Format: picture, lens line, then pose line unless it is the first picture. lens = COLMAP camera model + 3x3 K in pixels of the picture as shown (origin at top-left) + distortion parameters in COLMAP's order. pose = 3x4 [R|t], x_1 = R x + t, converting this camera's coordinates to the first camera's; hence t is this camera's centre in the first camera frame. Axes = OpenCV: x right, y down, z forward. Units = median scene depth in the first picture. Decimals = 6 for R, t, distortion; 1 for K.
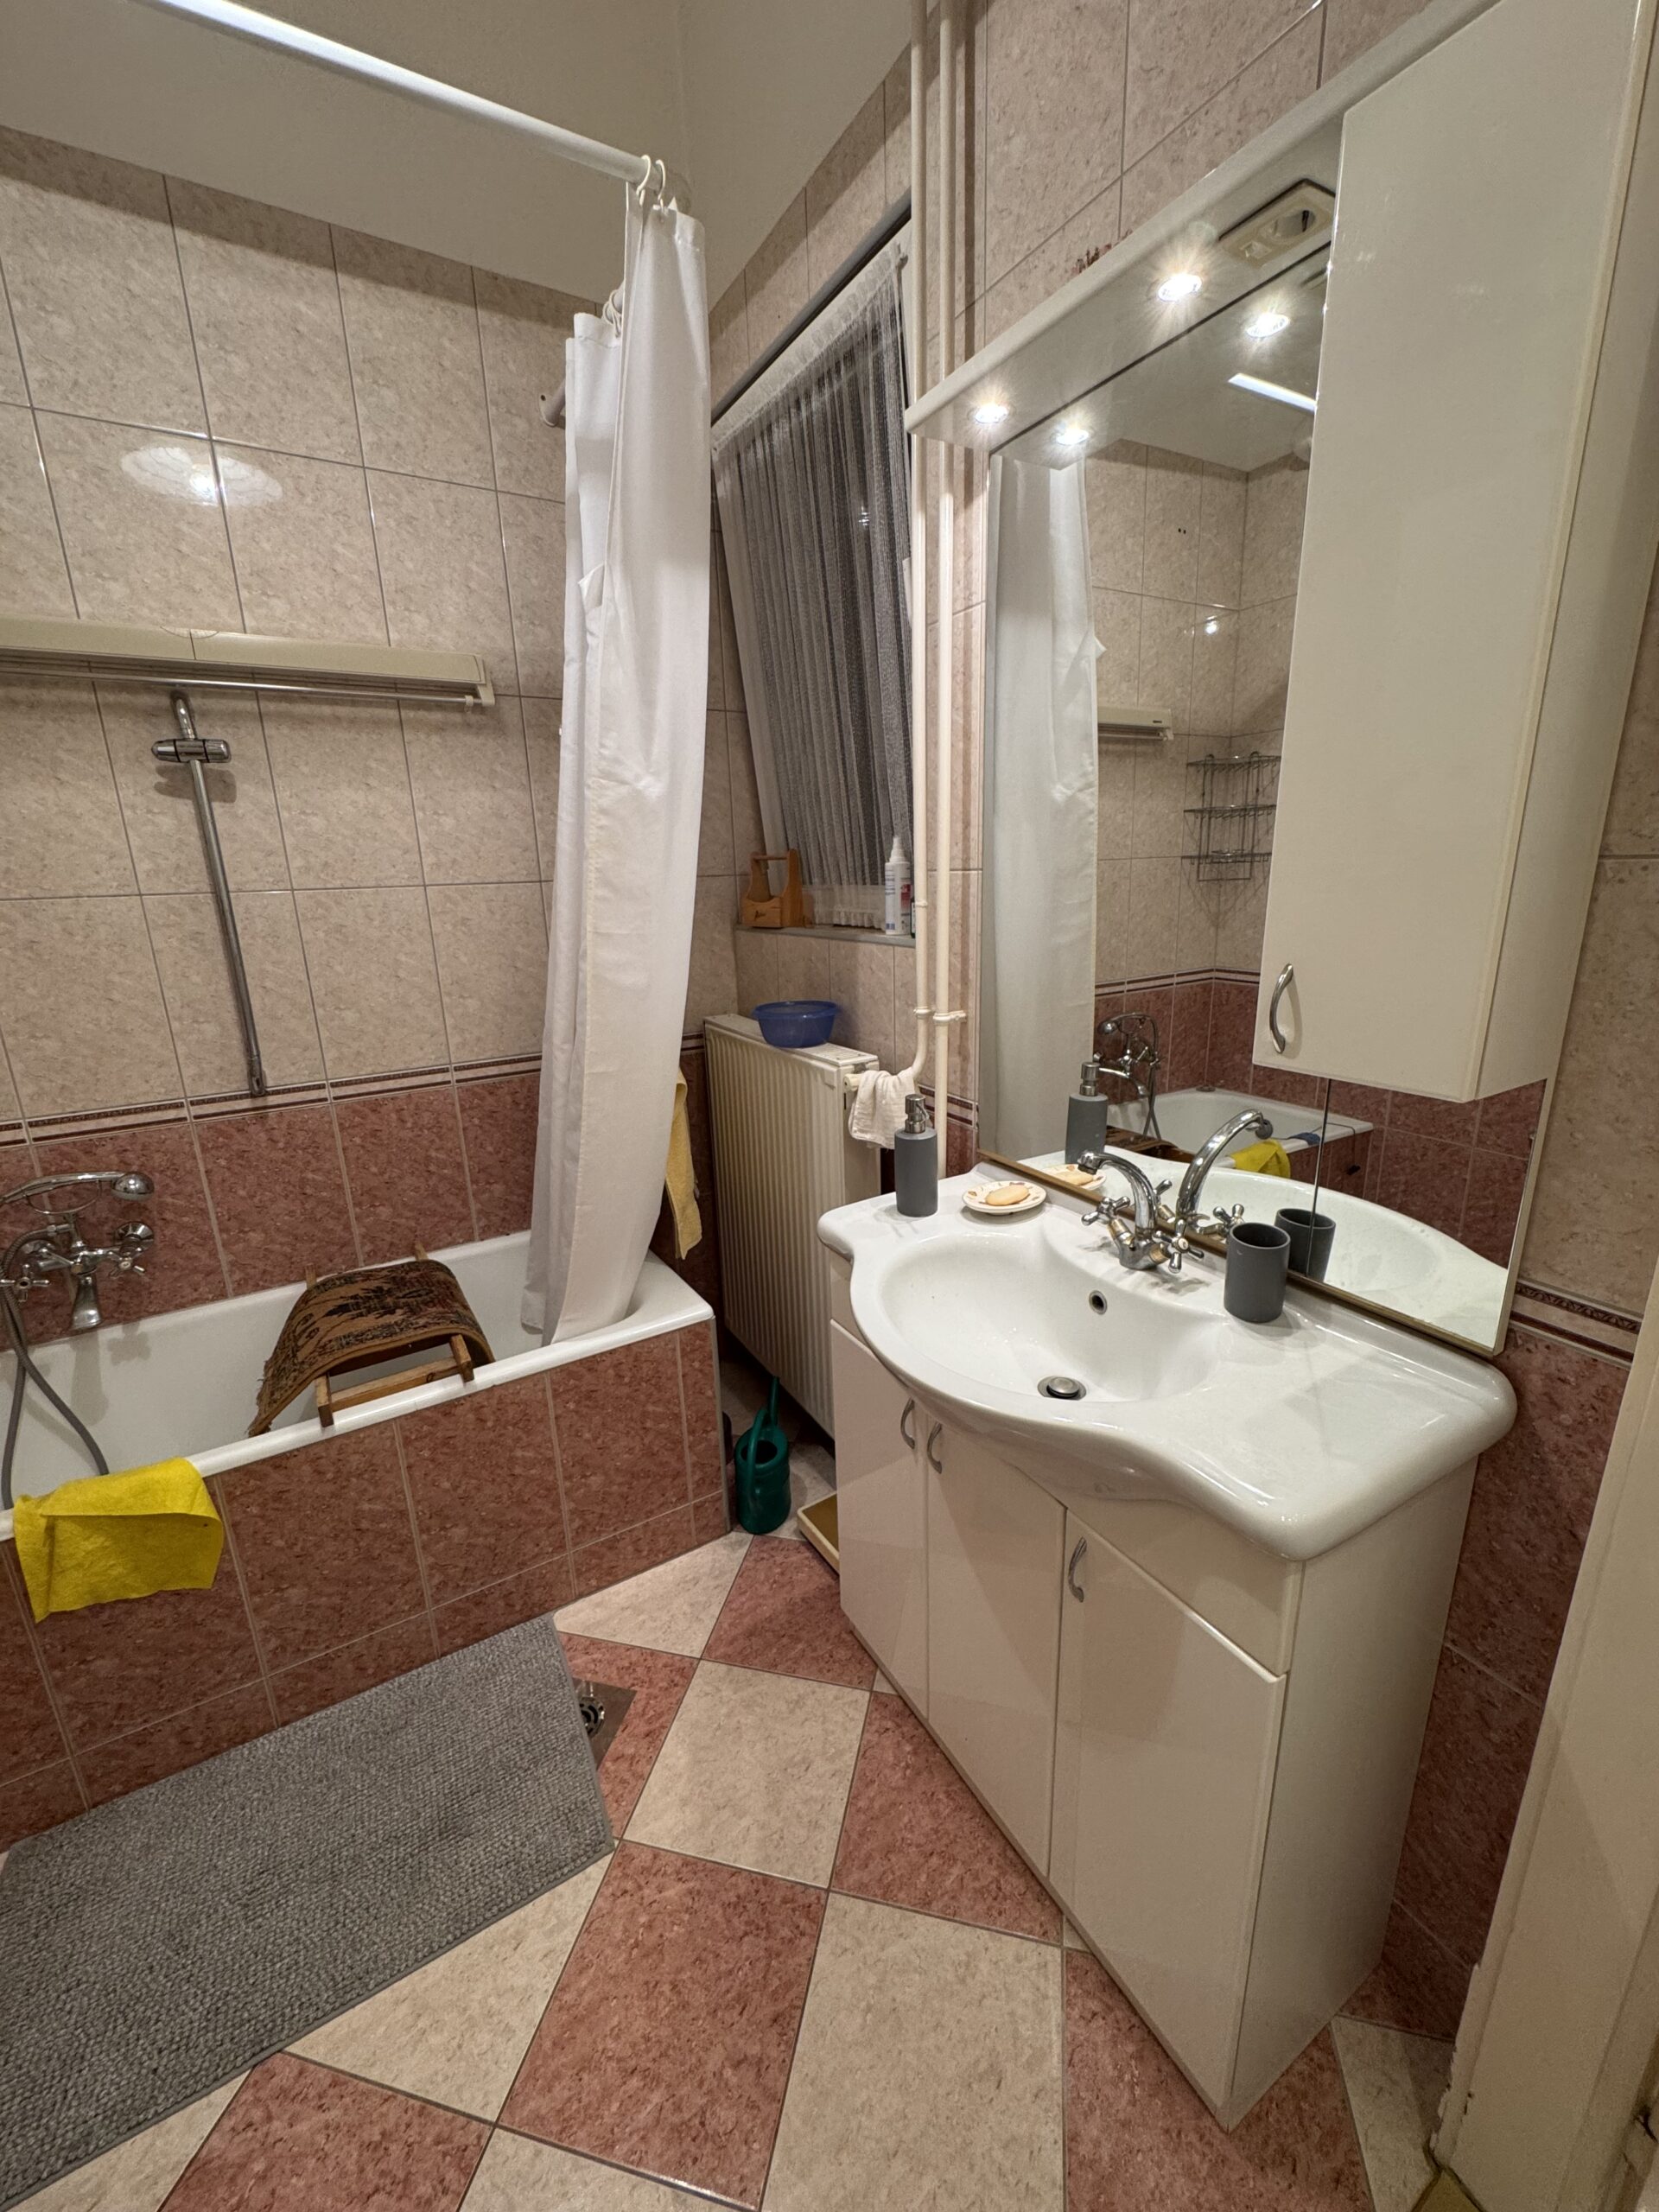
lens RADIAL K [[881.7, 0, 833.9], [0, 881.7, 1104.6], [0, 0, 1]] dist [-0.003969, 0.000624]
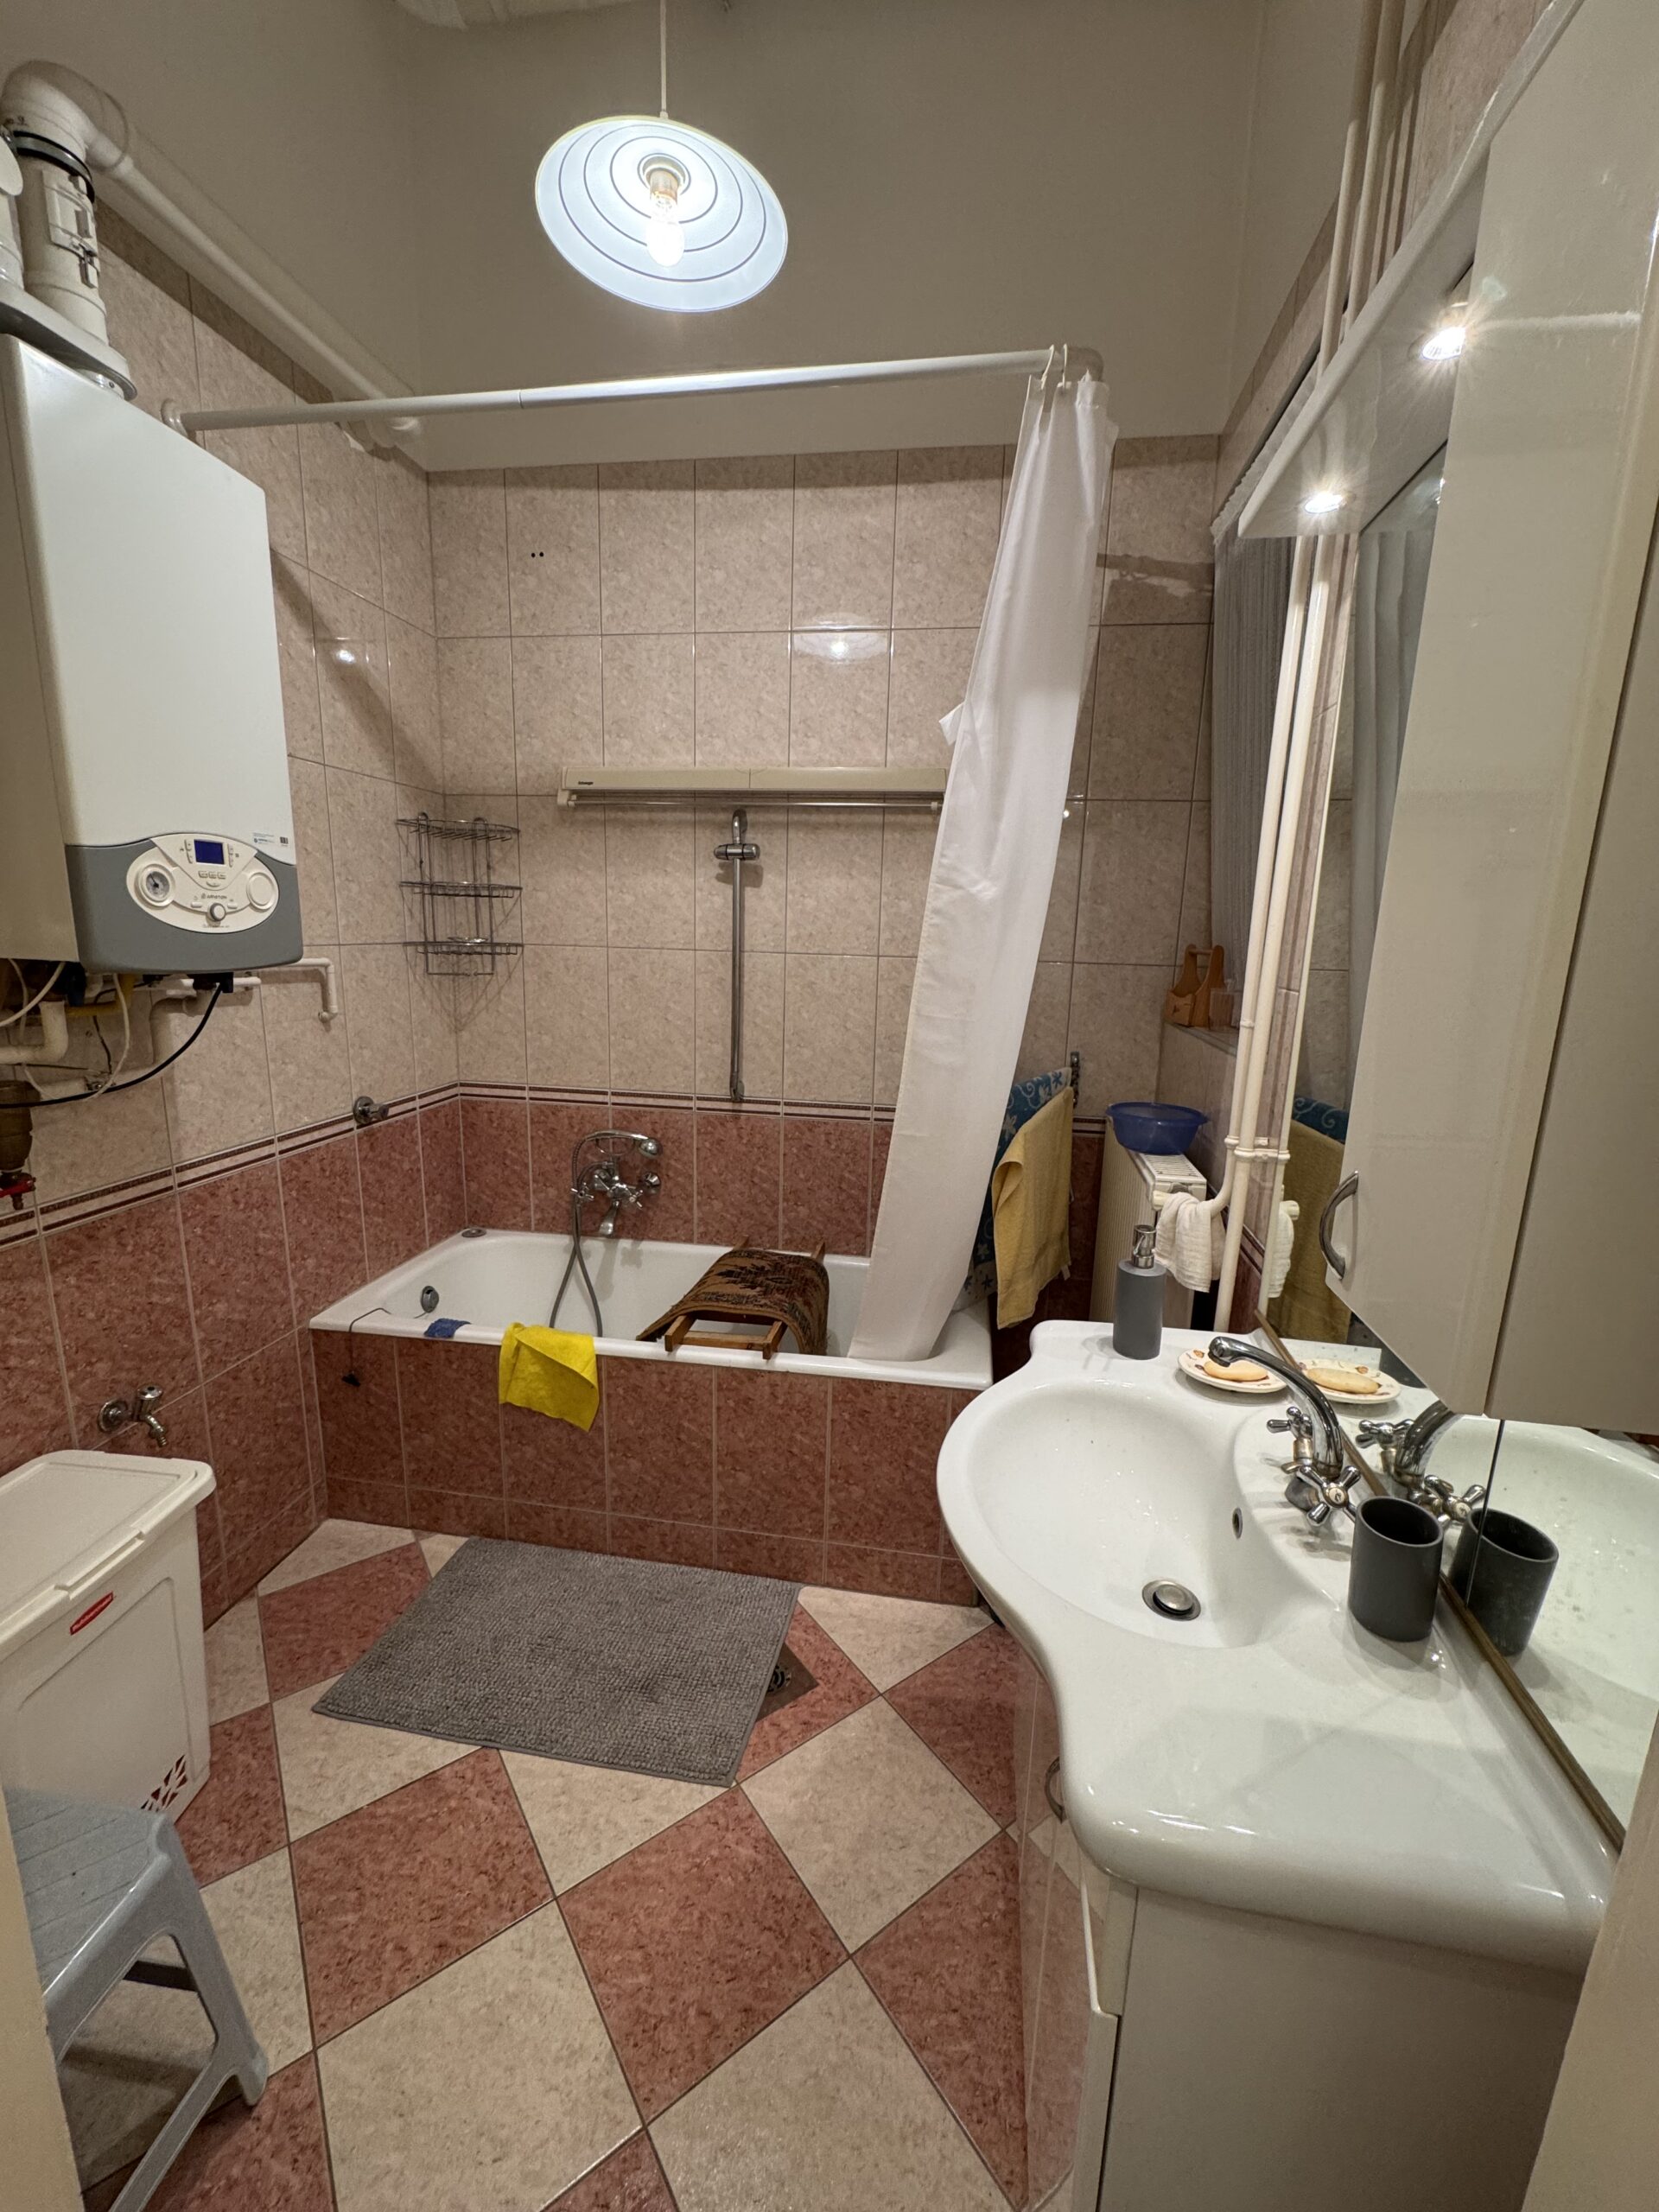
lens RADIAL K [[881.7, 0, 834.5], [0, 881.7, 1106.1], [0, 0, 1]] dist [-0.003969, 0.000624]
pose [[0.761998, 0.180522, -0.621910, 0.350502], [-0.216597, 0.976096, 0.017946, -0.071514], [0.610283, 0.121029, 0.782883, 0.052701]]
